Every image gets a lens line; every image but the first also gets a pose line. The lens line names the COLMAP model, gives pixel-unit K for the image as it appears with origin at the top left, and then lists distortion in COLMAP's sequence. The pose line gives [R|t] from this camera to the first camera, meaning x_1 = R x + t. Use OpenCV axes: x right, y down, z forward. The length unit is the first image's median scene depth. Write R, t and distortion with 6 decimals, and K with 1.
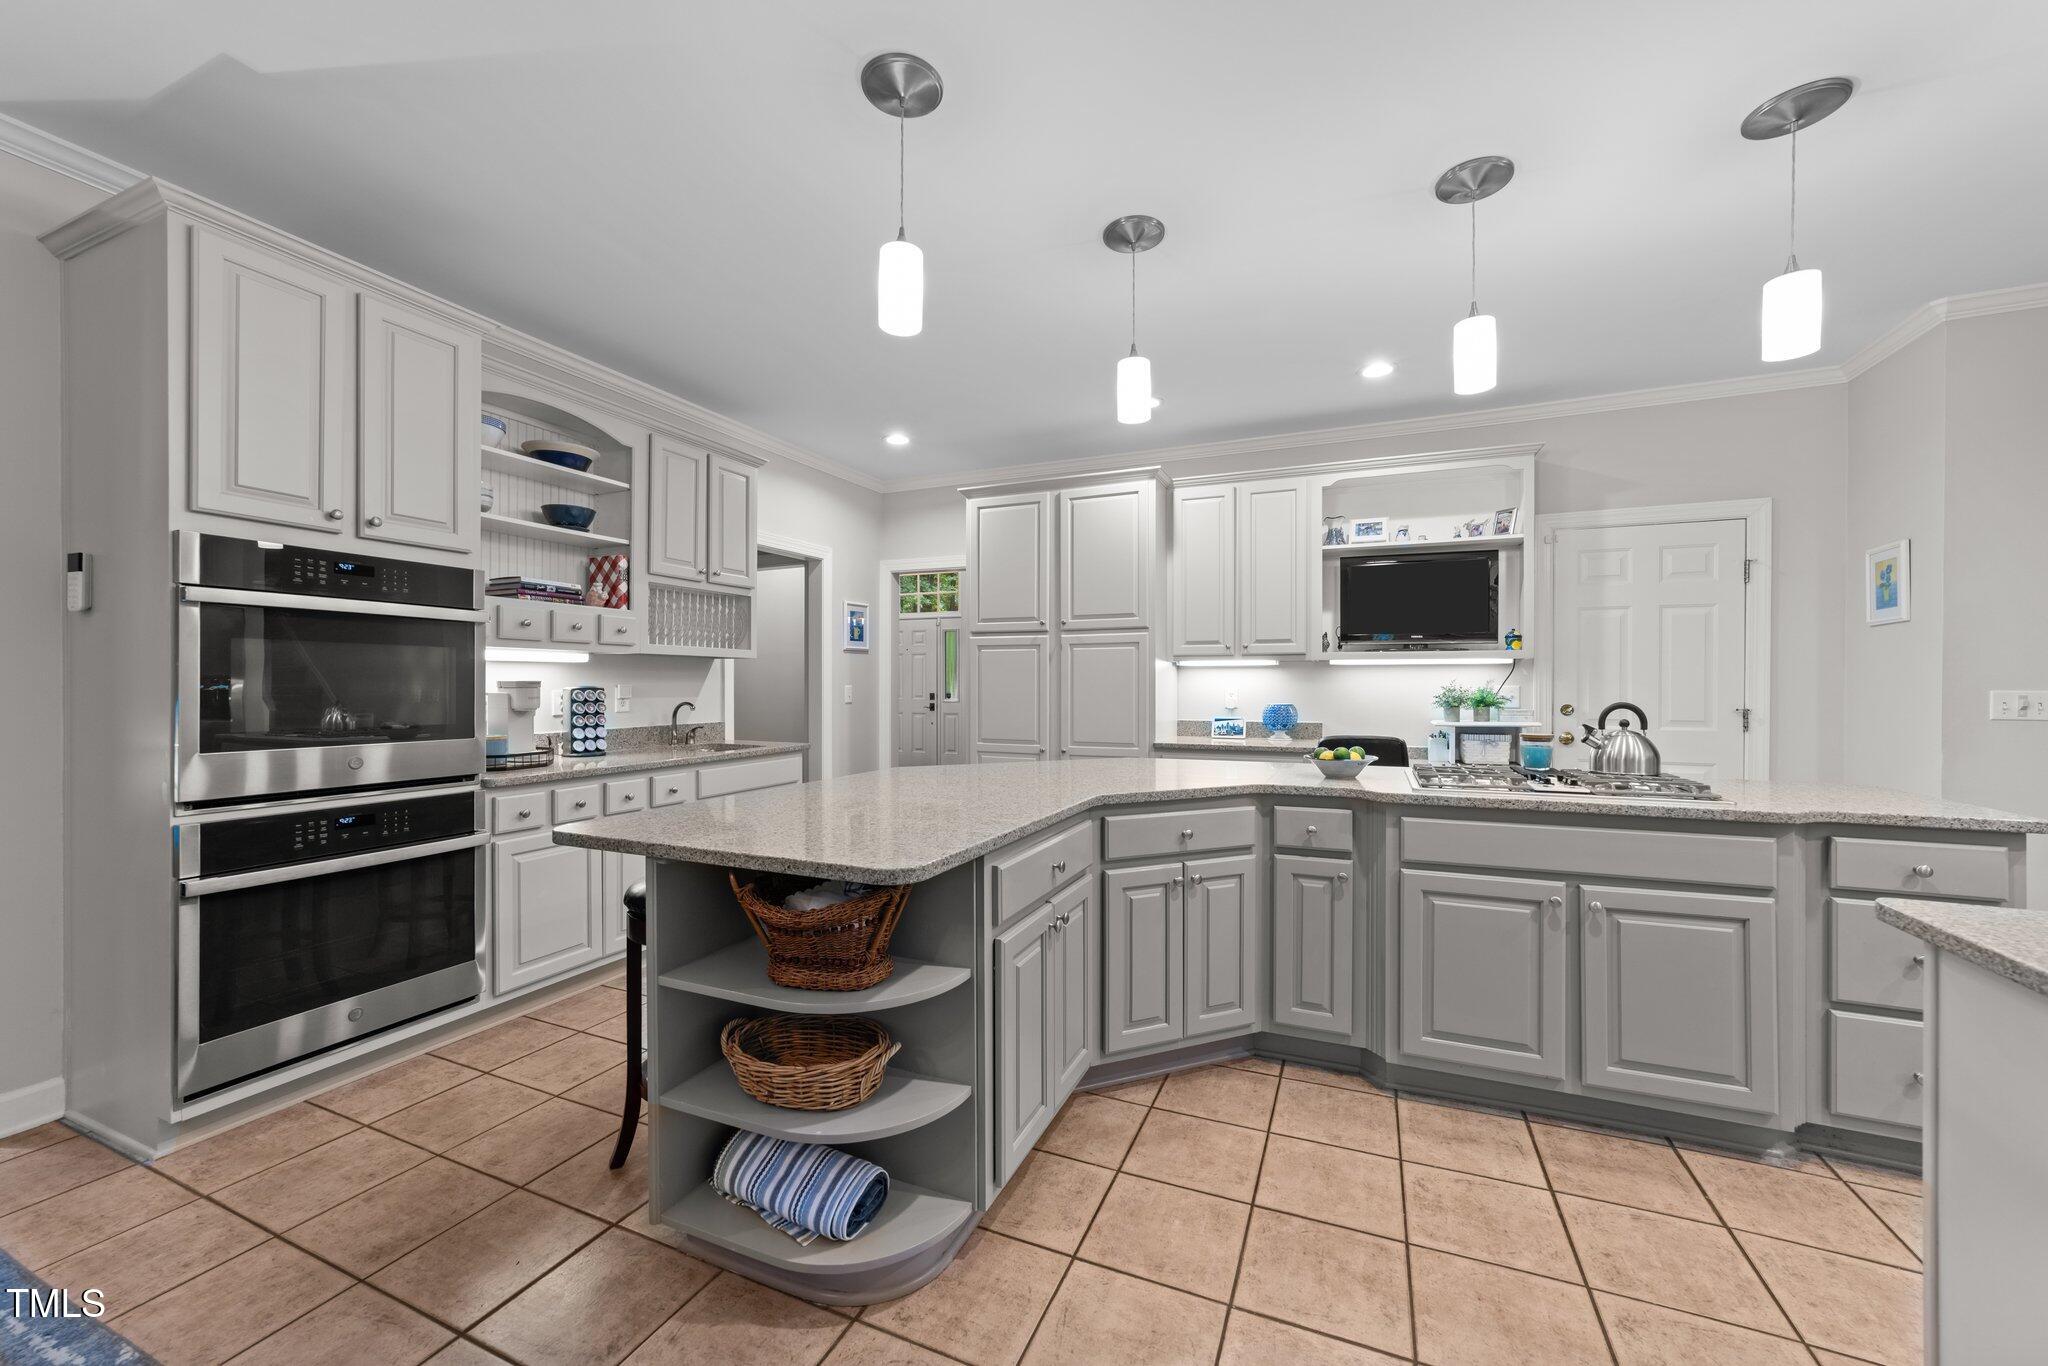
lens RADIAL K [[776.4, 0, 1024.0], [0, 776.4, 683.0], [0, 0, 1]] dist [-0.009776, -0.000213]
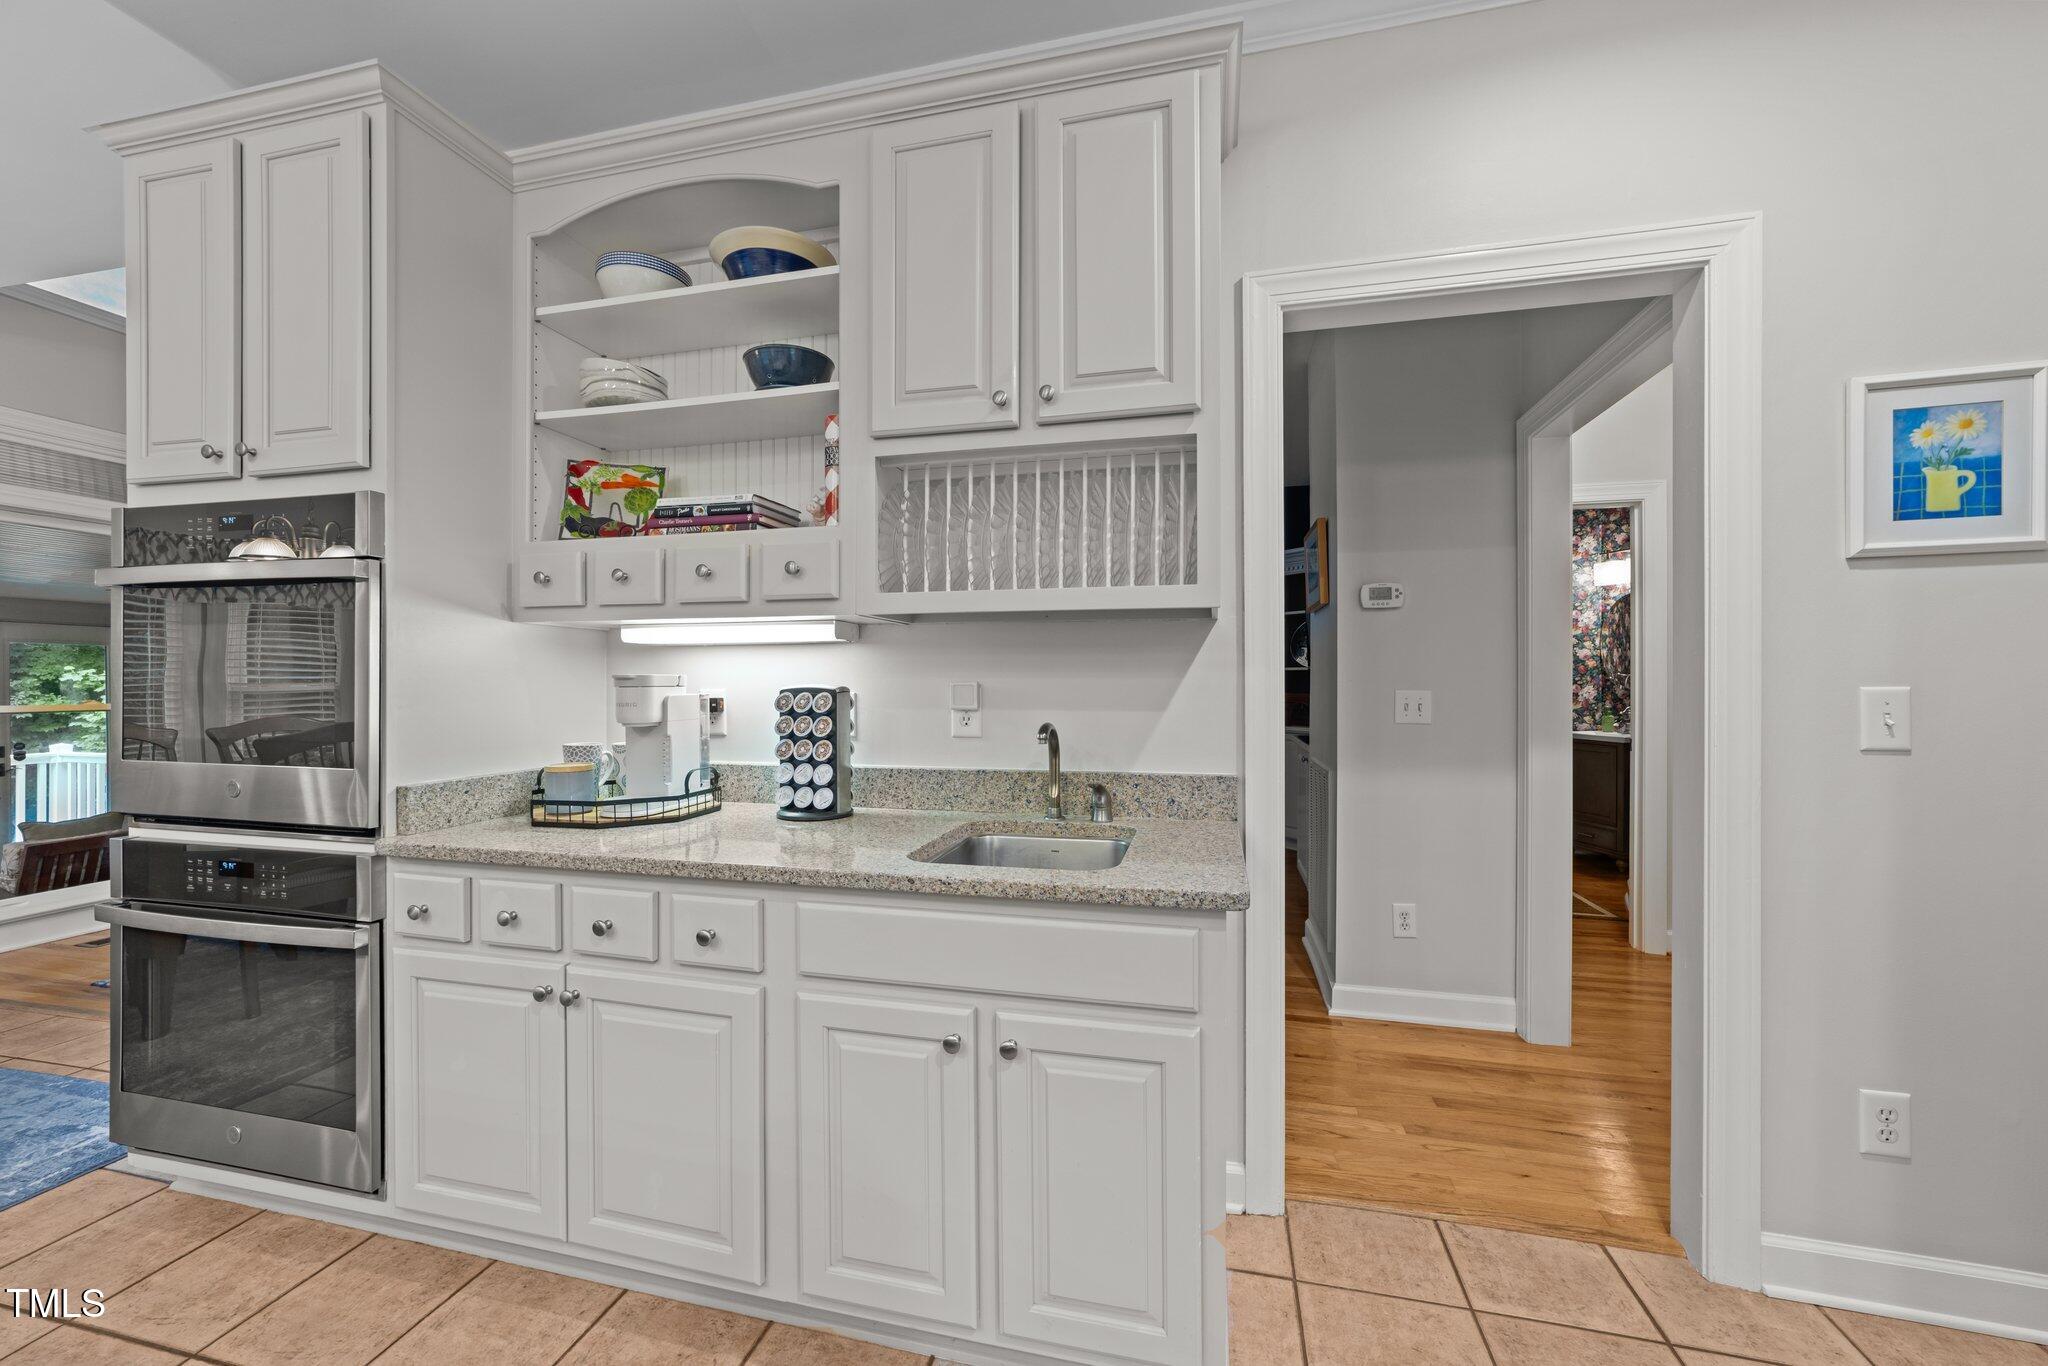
lens RADIAL K [[776.4, 0, 1024.0], [0, 776.4, 683.0], [0, 0, 1]] dist [-0.009776, -0.000213]
pose [[0.167109, -0.000500, -0.985938, -0.019176], [0.001246, 0.999999, -0.000296, 0.003174], [0.985938, -0.001180, 0.167109, 1.046242]]
